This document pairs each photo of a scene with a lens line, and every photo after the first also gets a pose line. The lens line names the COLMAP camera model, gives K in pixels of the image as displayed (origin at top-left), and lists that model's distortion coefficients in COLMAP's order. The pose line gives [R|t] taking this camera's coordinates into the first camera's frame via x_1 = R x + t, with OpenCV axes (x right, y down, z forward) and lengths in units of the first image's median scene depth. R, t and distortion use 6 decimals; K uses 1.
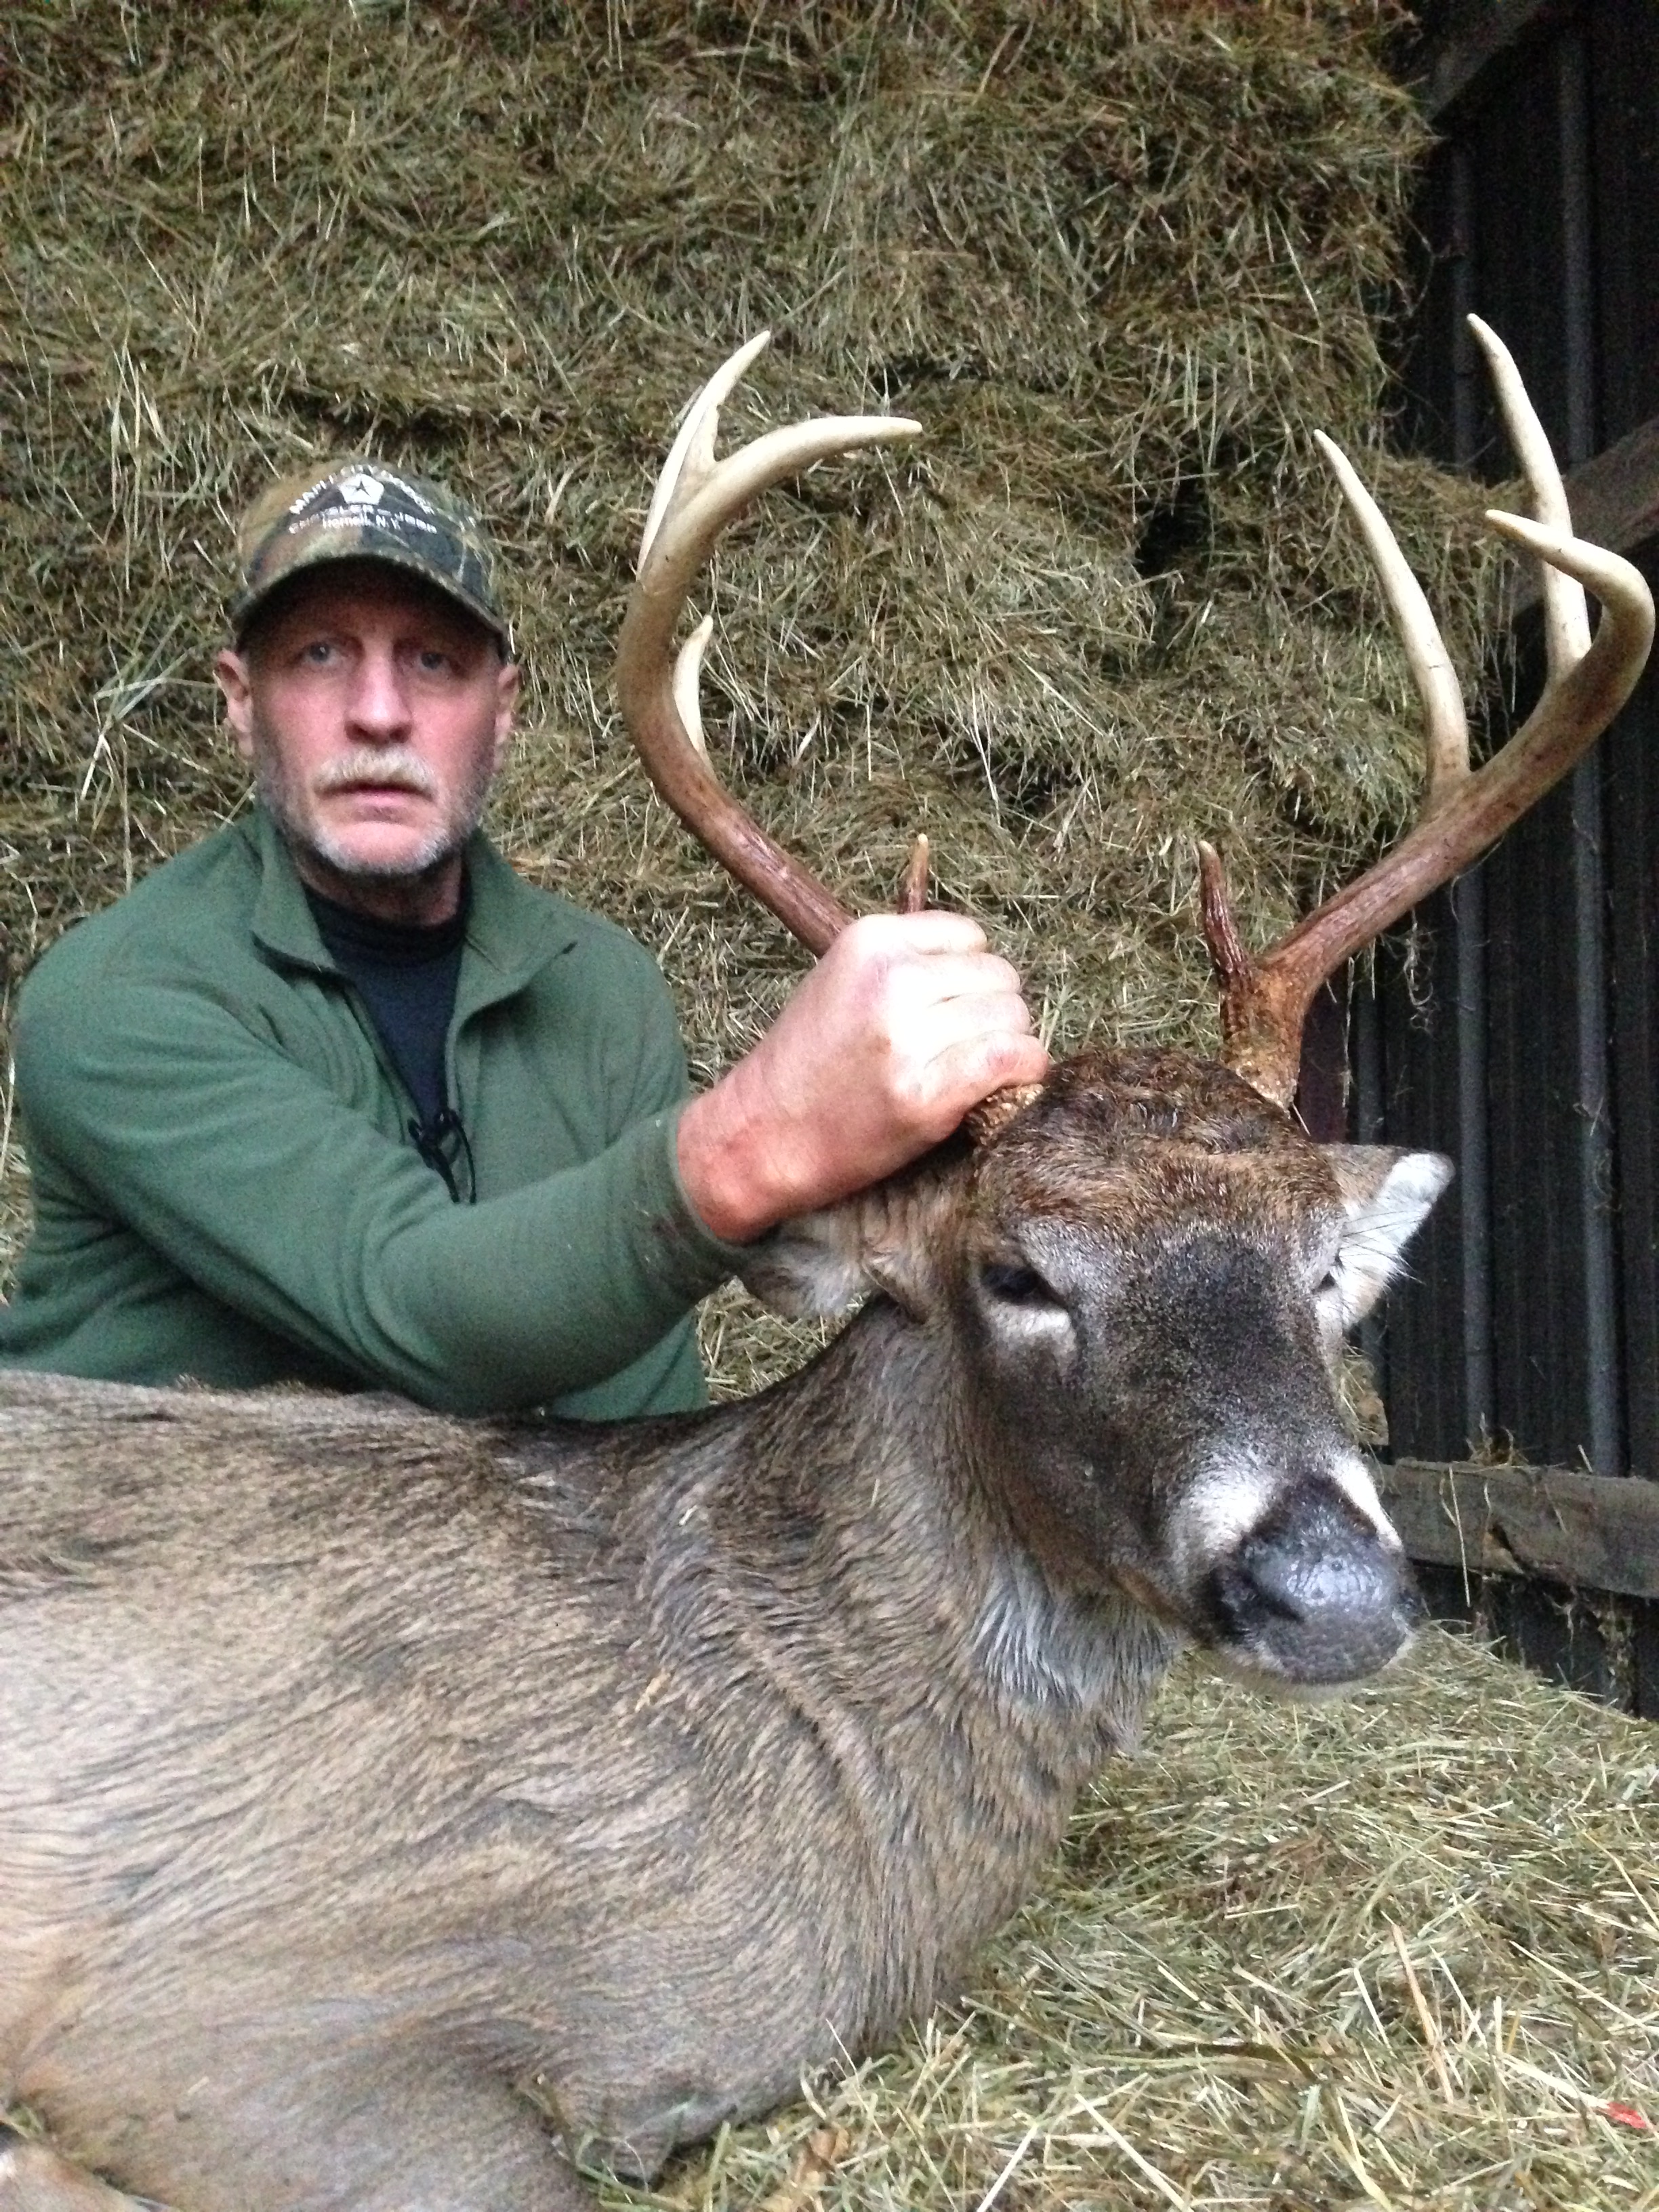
lens RADIAL K [[2077.0, 0, 828.5], [0, 2077.0, 1124.3], [0, 0, 1]] dist [0.078726, 0.000000]
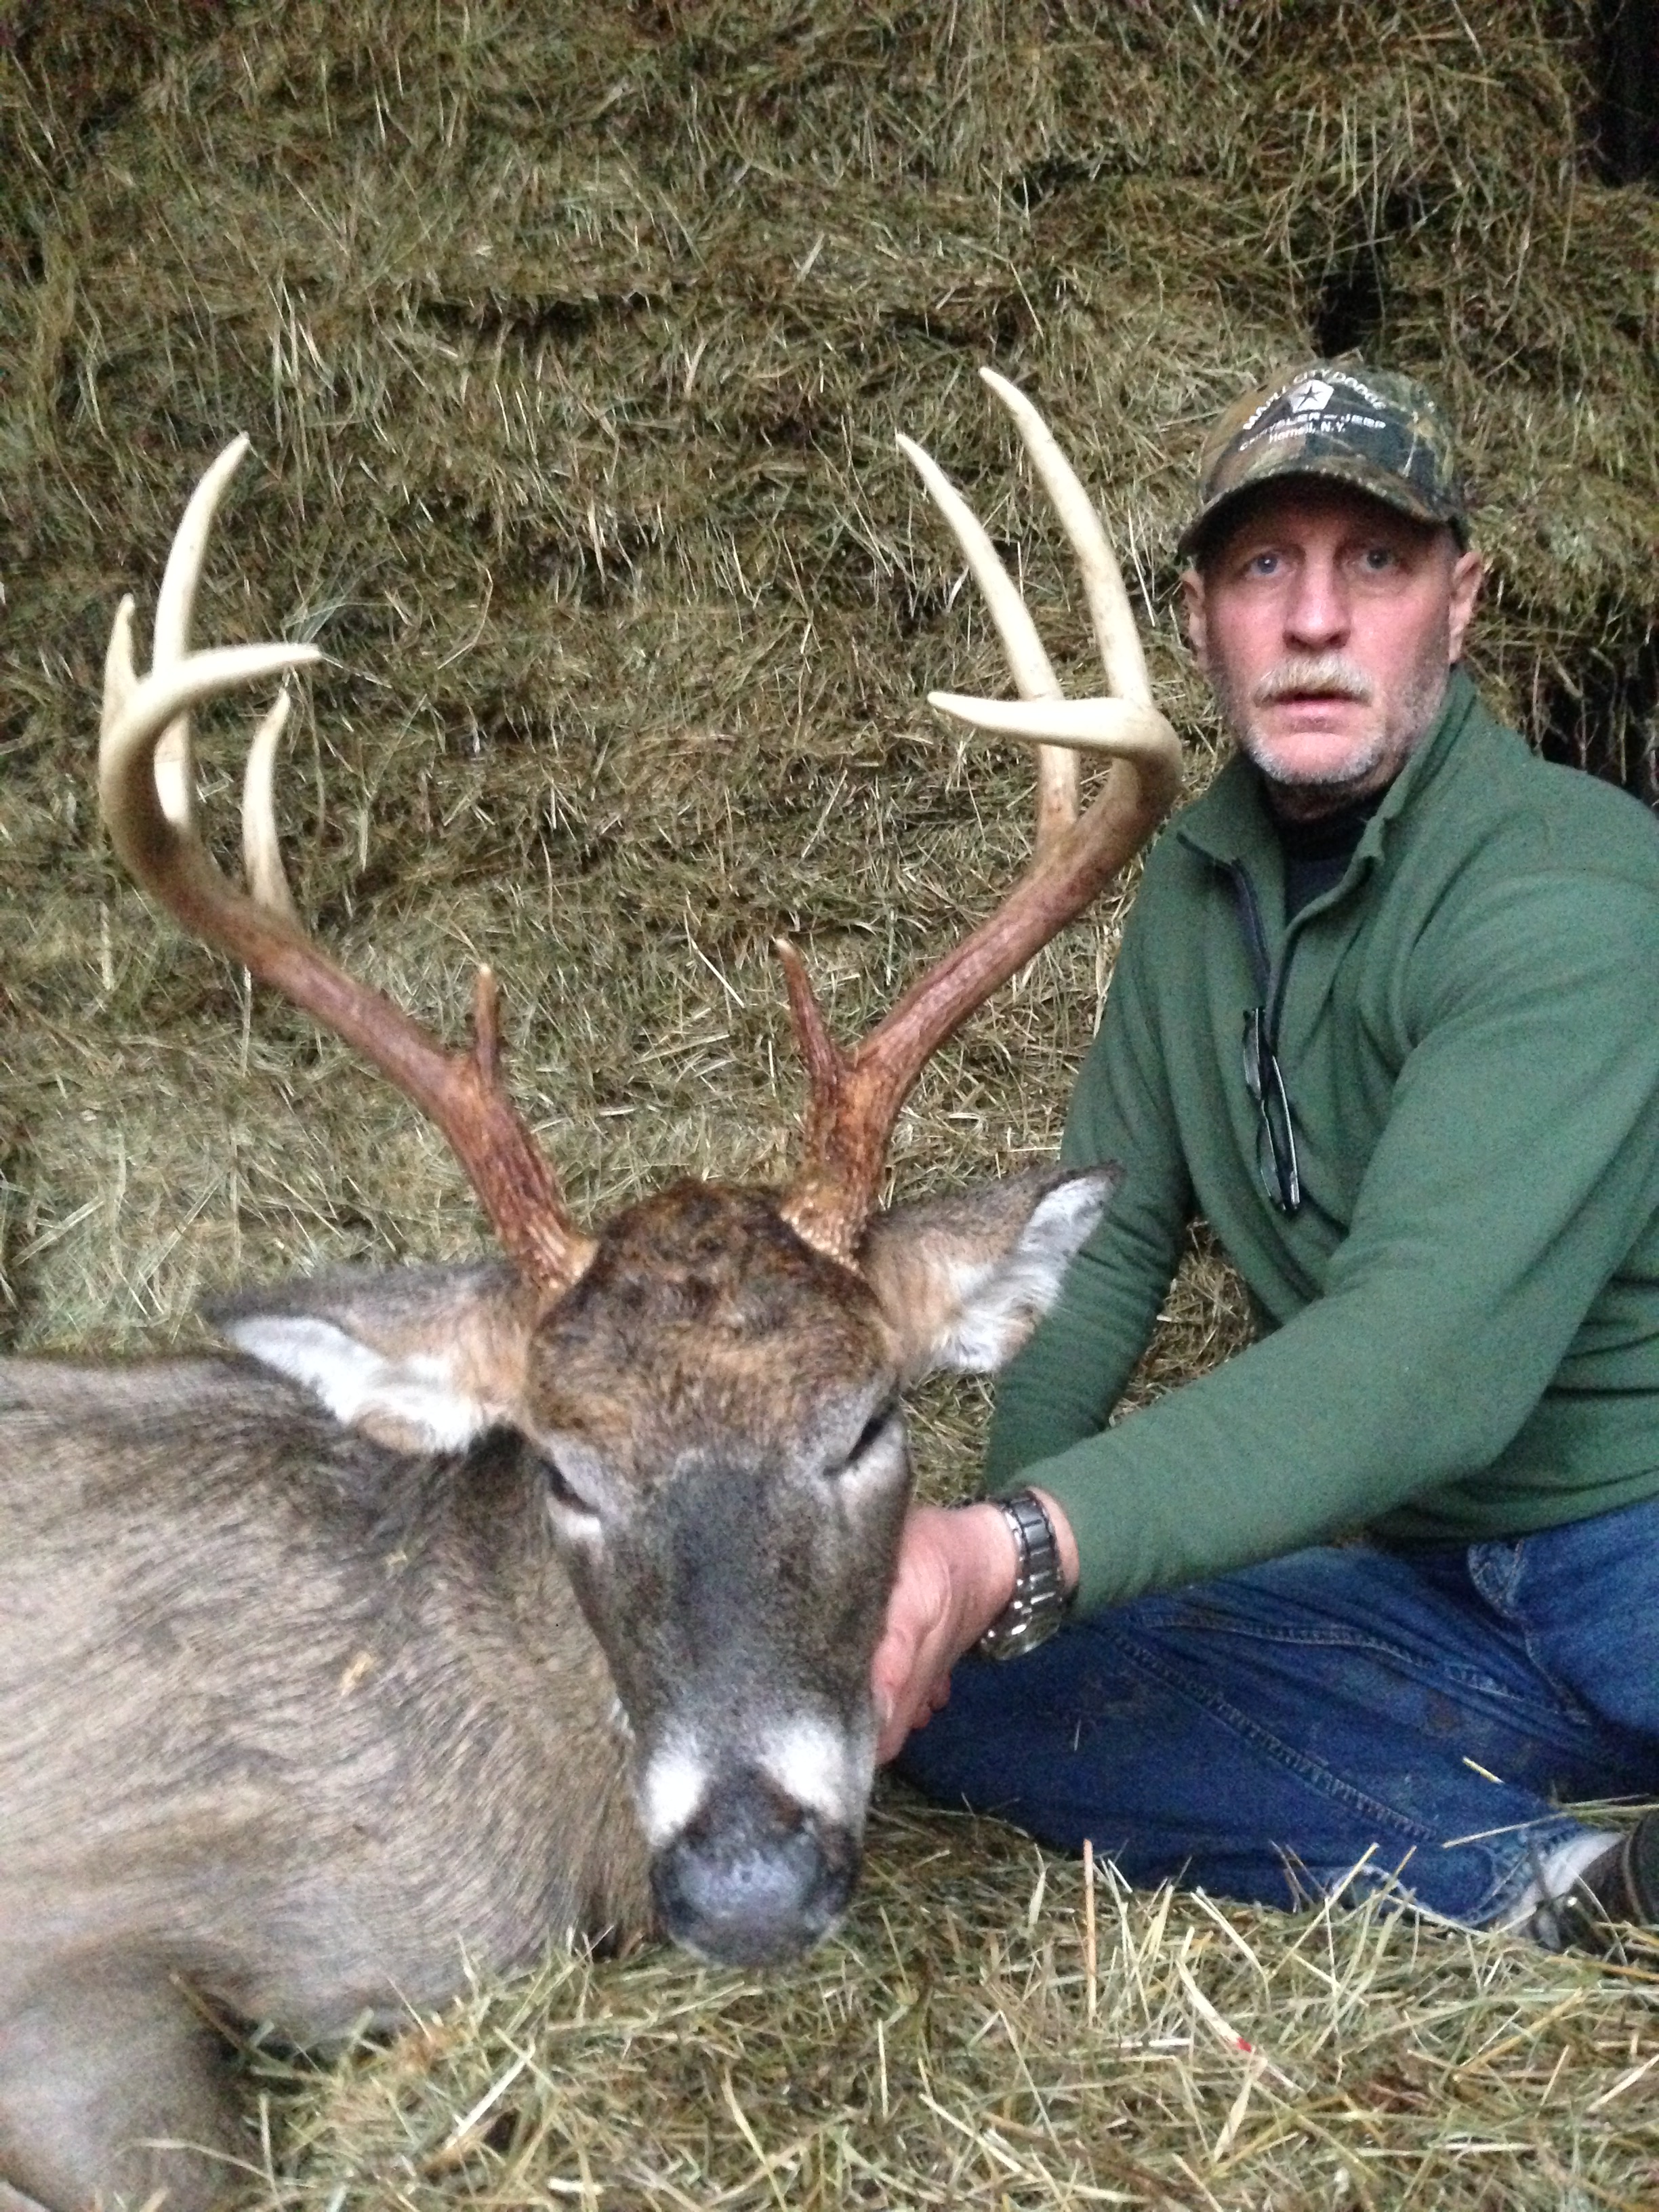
lens RADIAL K [[2077.0, 0, 845.6], [0, 2077.0, 1120.1], [0, 0, 1]] dist [0.078726, 0.000000]
pose [[0.972906, -0.046030, -0.226574, 0.155515], [0.072153, 0.991486, 0.108394, -0.044499], [0.219655, -0.121805, 0.967944, -0.009867]]
